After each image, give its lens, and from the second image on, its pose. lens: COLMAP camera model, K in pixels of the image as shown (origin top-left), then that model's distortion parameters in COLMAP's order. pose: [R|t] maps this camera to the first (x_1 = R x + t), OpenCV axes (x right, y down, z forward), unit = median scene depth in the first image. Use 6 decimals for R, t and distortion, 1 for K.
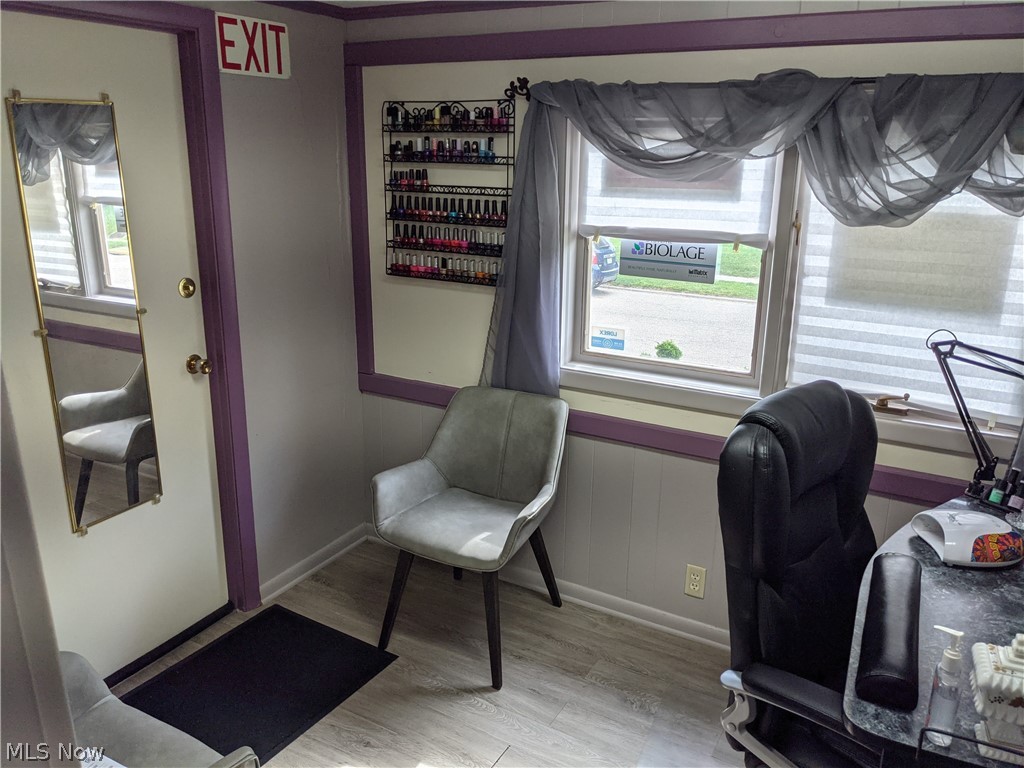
lens RADIAL K [[836.7, 0, 497.9], [0, 836.7, 383.1], [0, 0, 1]] dist [0.066639, -0.079620]
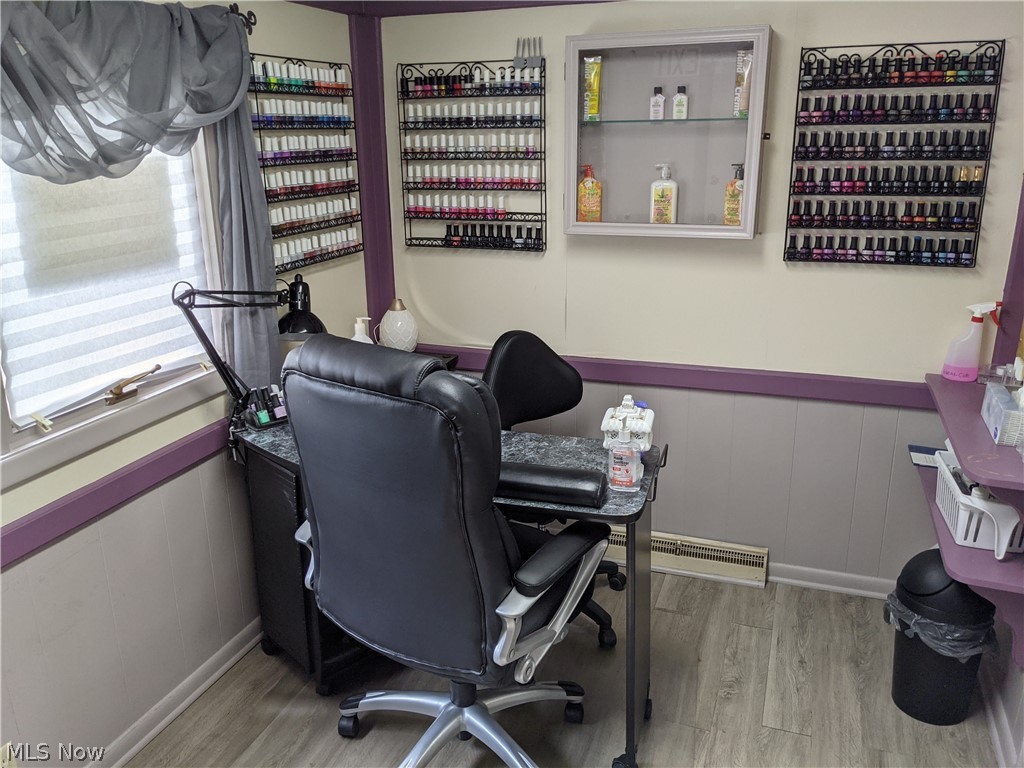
lens RADIAL K [[836.7, 0, 497.9], [0, 836.7, 383.1], [0, 0, 1]] dist [0.066639, -0.079620]
pose [[-0.162812, -0.297345, 0.940786, -0.429240], [0.294451, 0.895414, 0.333963, -0.165384], [-0.941696, 0.331389, -0.058231, 0.739129]]
